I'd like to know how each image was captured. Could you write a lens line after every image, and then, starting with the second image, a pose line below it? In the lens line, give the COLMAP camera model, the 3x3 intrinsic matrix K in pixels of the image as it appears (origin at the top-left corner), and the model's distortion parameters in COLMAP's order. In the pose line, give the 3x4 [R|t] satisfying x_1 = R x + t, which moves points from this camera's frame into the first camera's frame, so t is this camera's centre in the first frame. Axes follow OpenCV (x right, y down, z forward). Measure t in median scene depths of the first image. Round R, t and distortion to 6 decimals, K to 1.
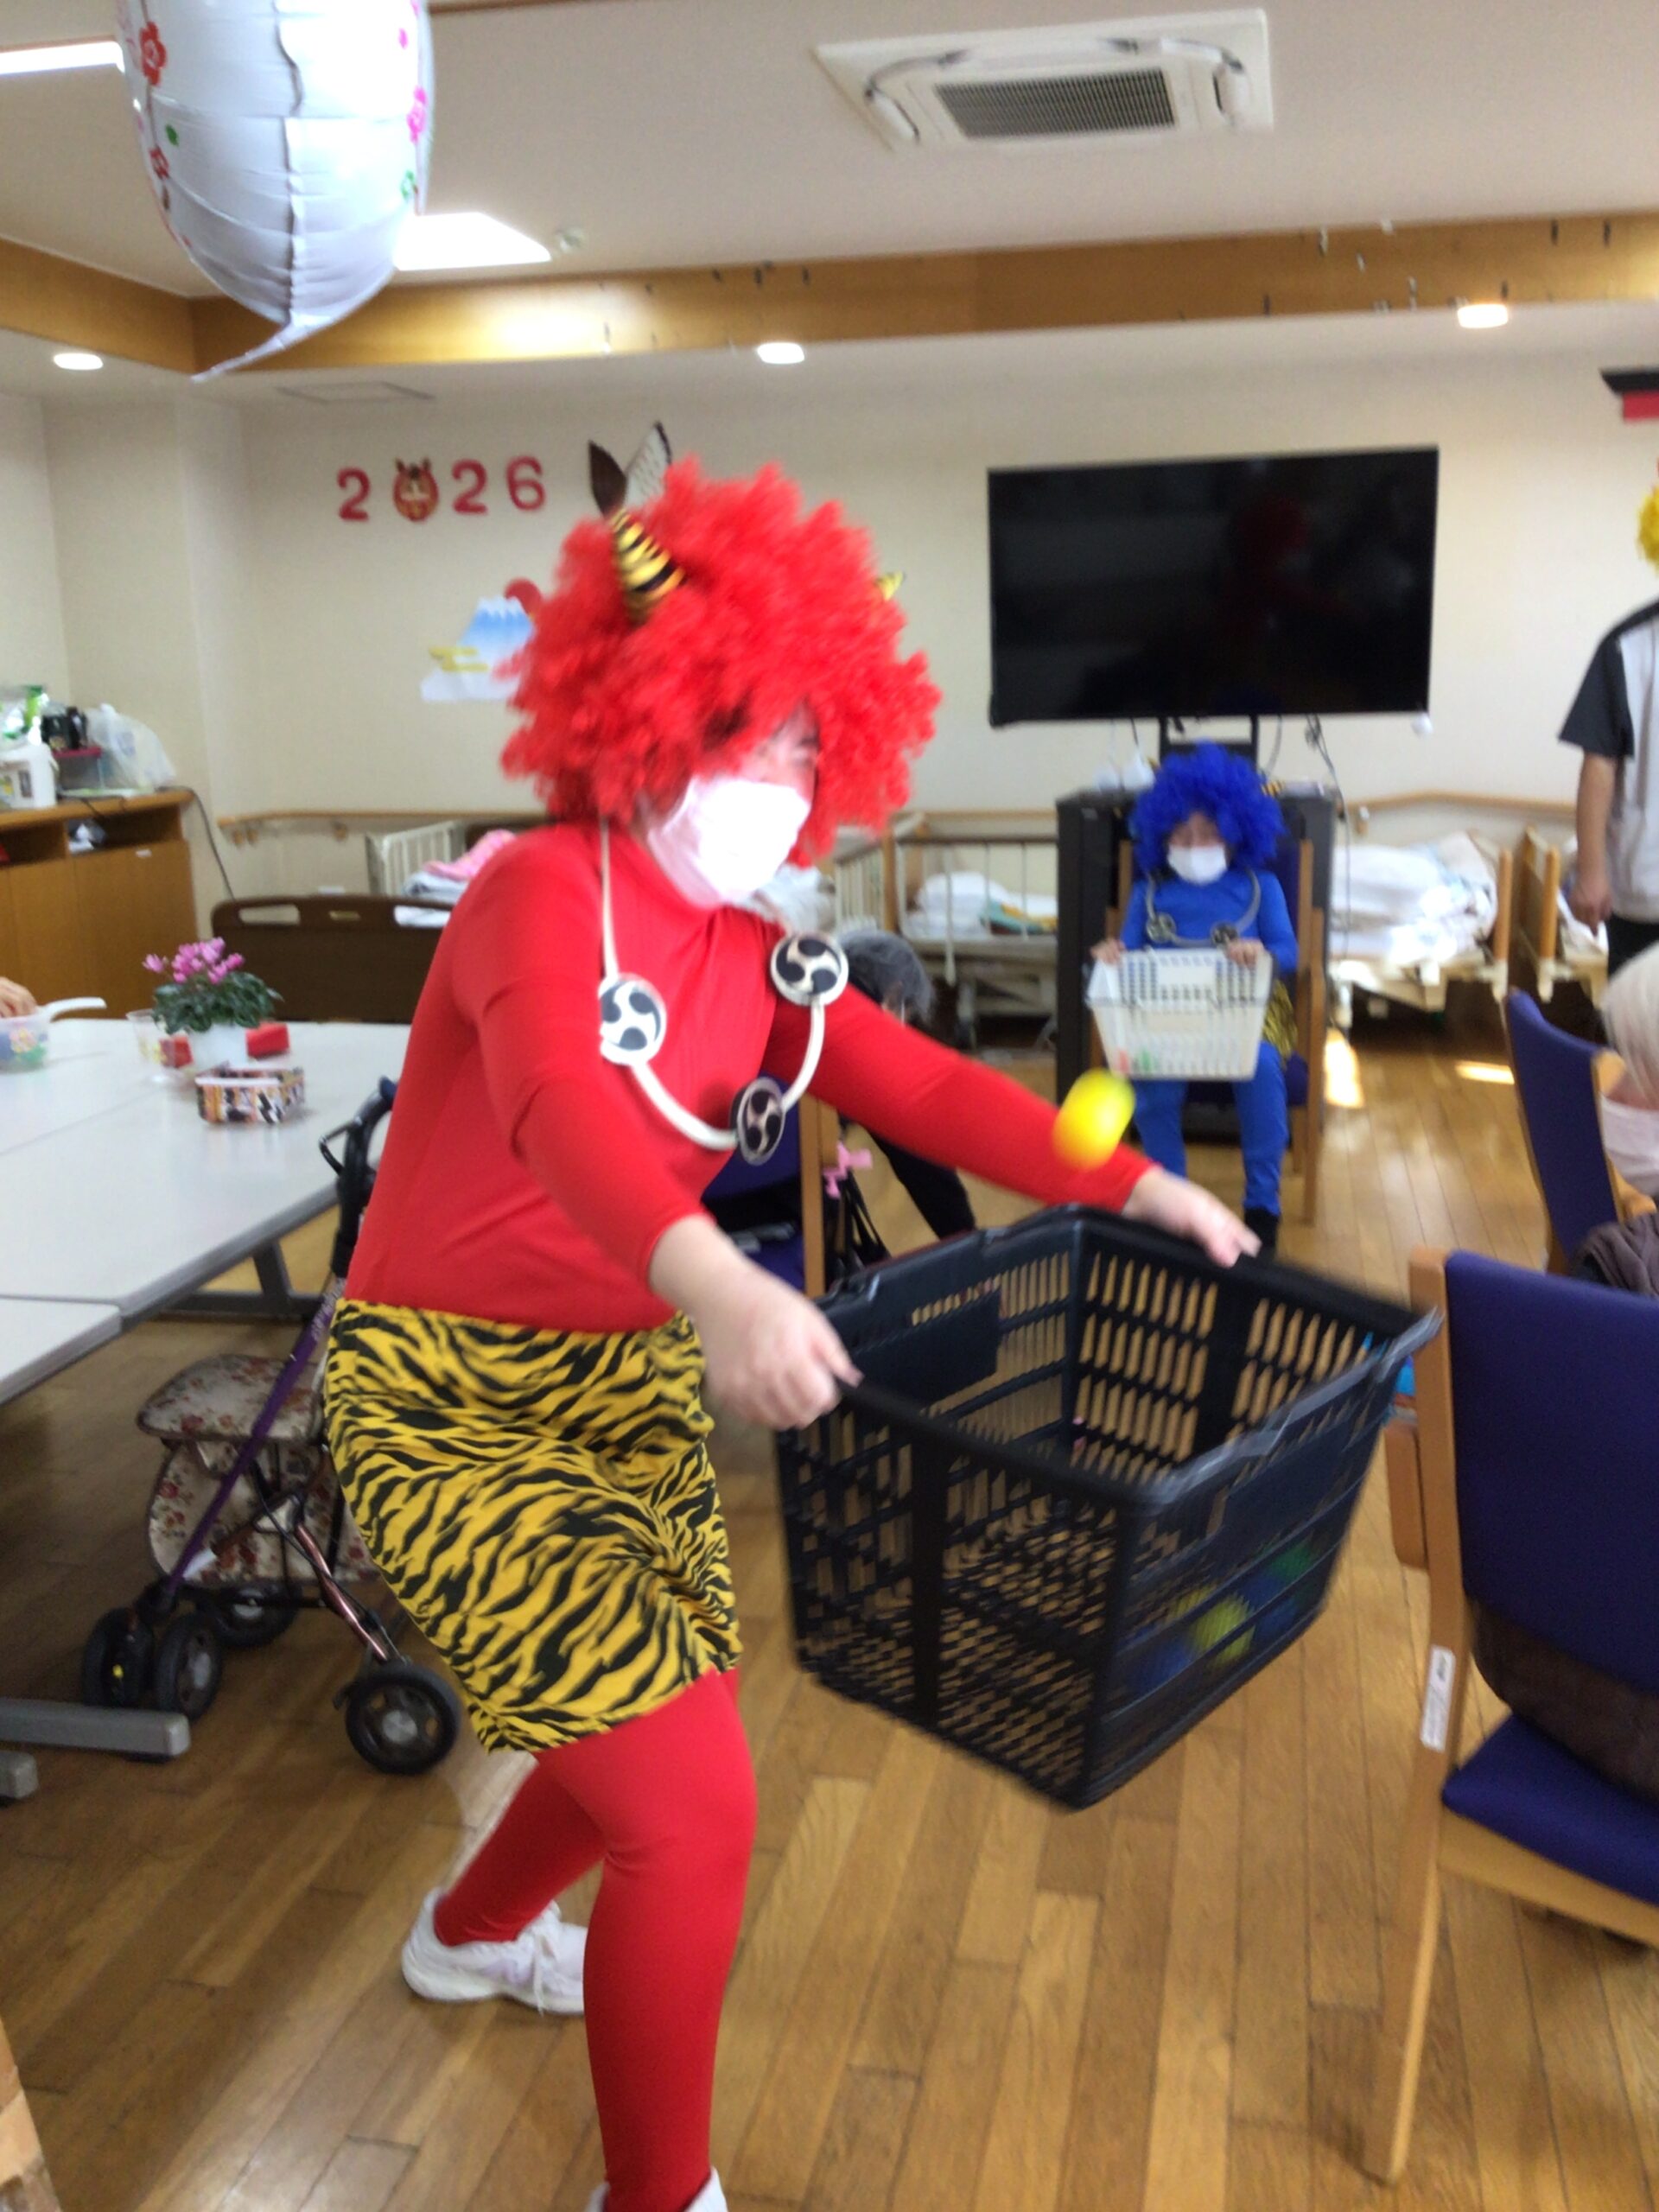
lens RADIAL K [[1978.4, 0, 829.5], [0, 1978.4, 1106.0], [0, 0, 1]] dist [0.059173, -0.102565]
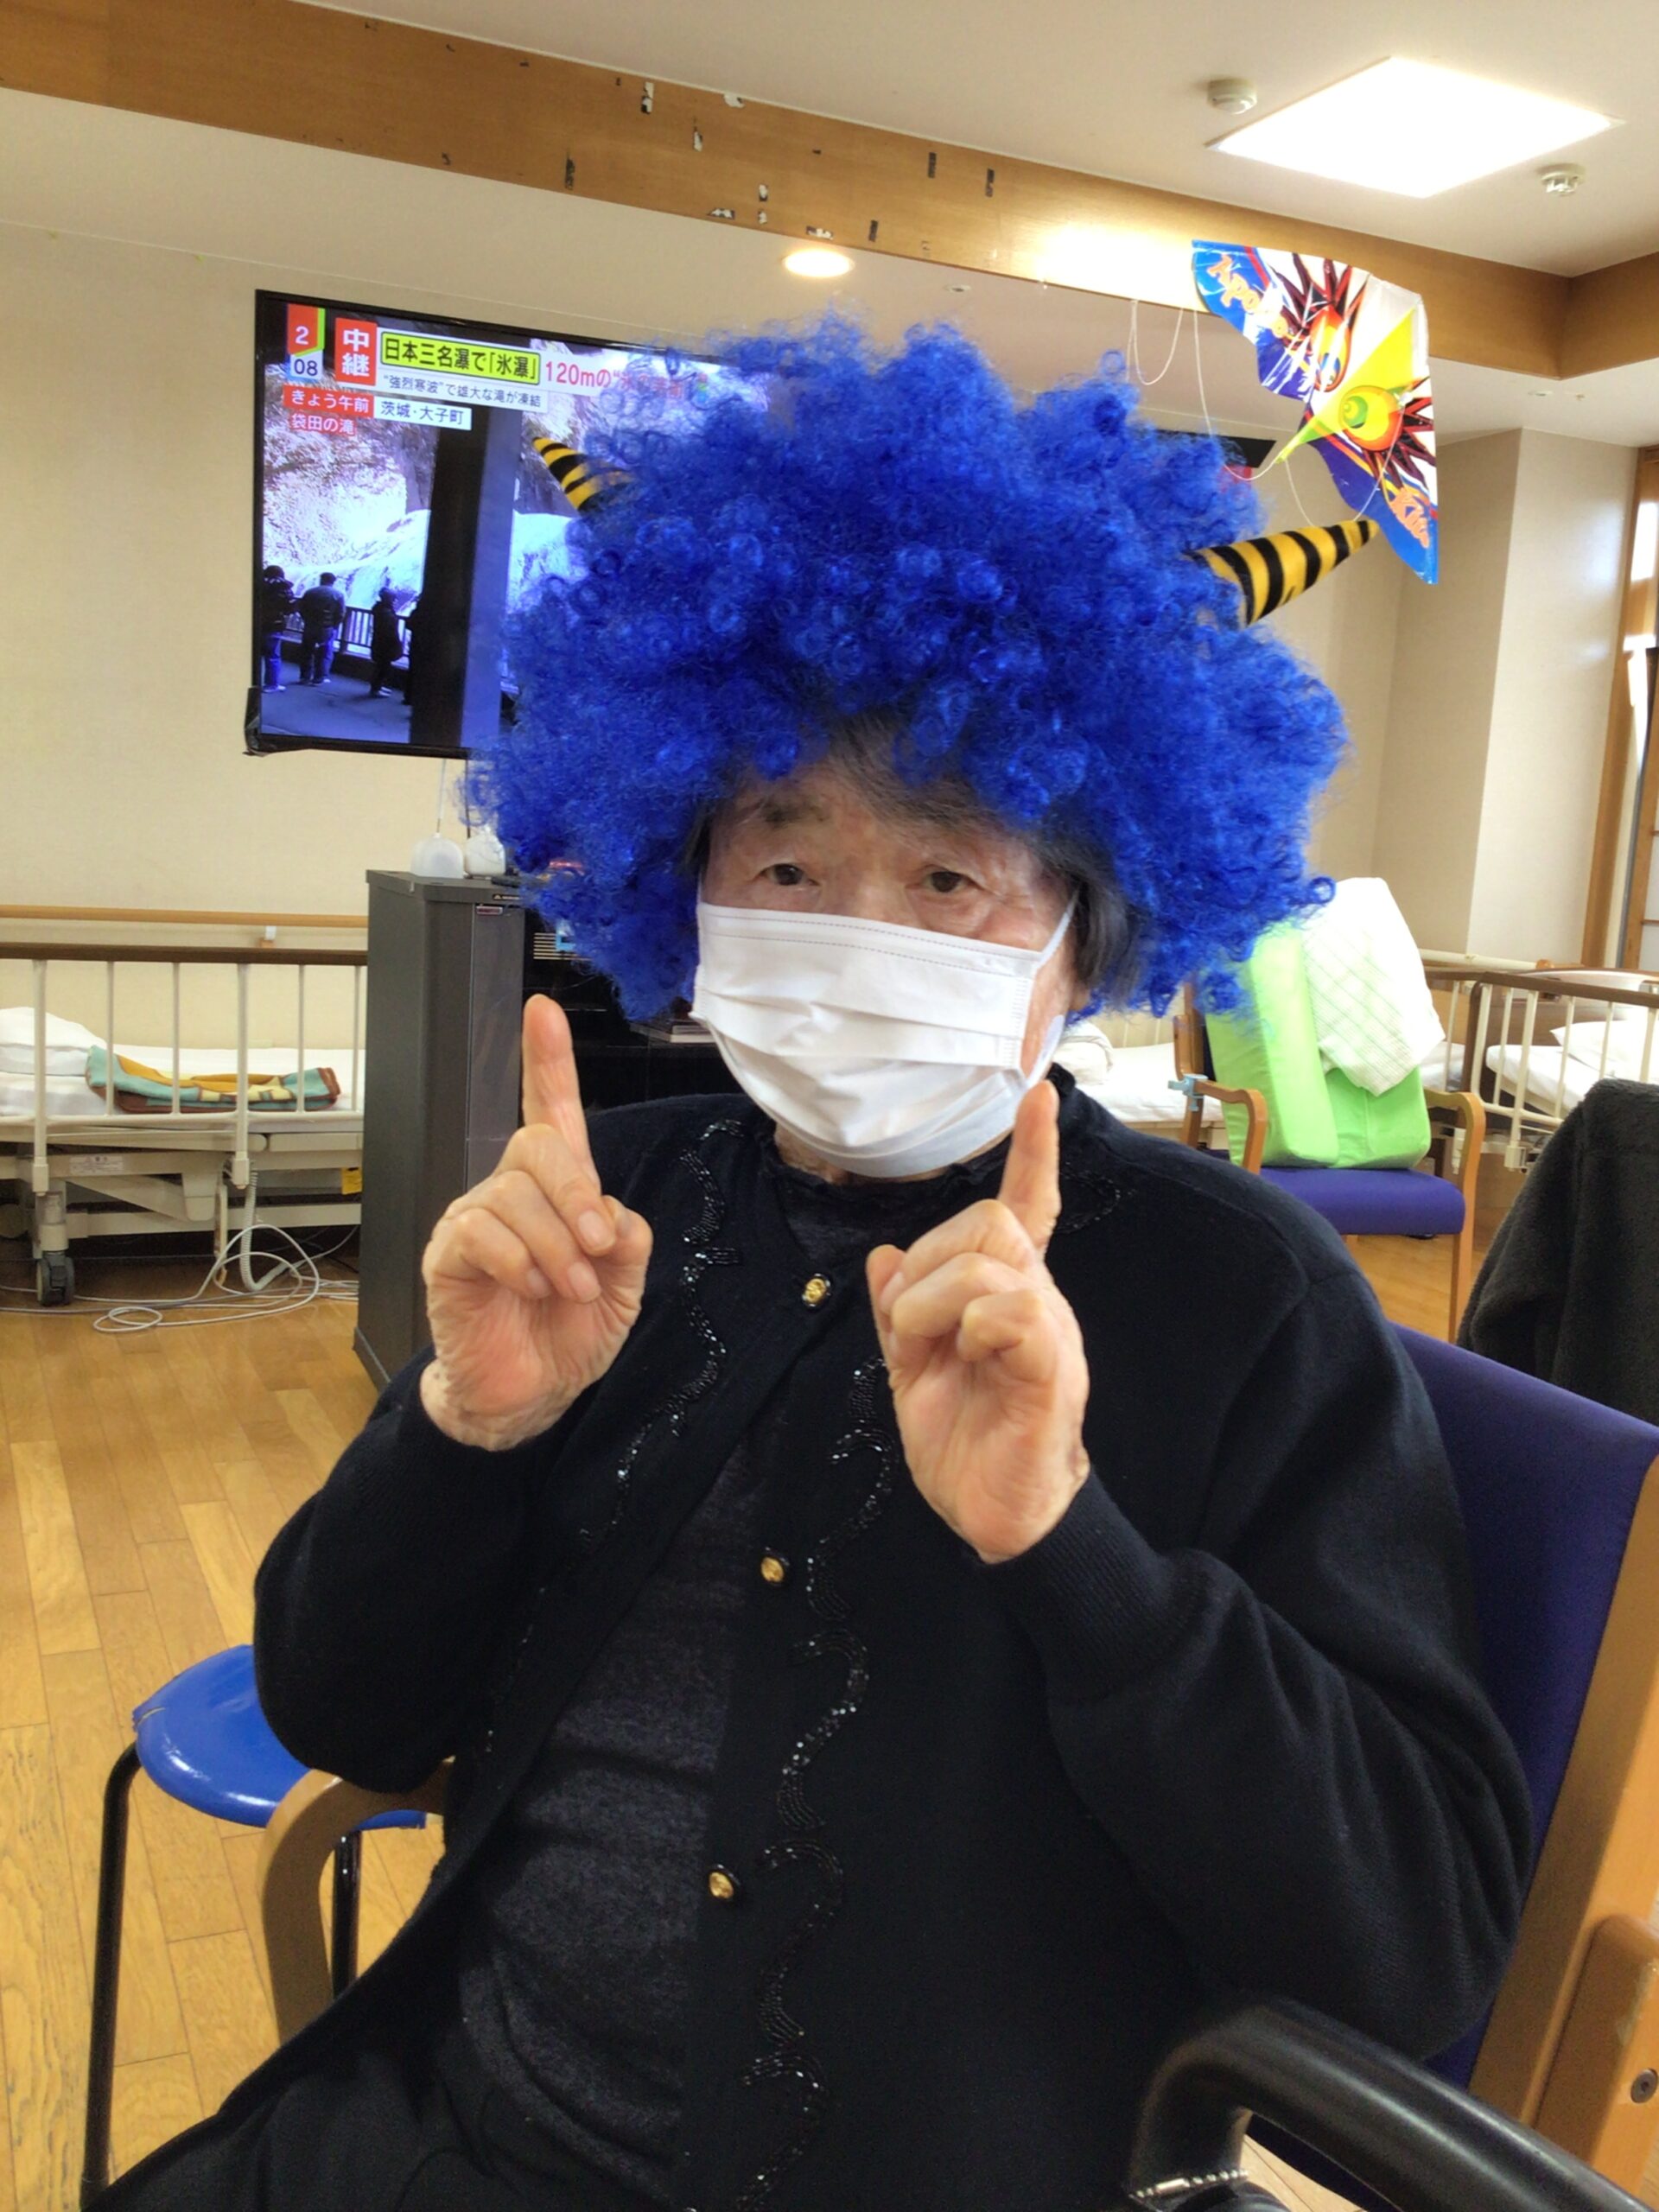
lens RADIAL K [[1978.4, 0, 829.5], [0, 1978.4, 1106.0], [0, 0, 1]] dist [0.059173, -0.102565]
pose [[0.795105, -0.023643, 0.606011, -0.130788], [0.060578, 0.997339, -0.040570, -0.058091], [-0.603439, 0.068969, 0.794421, 0.452857]]
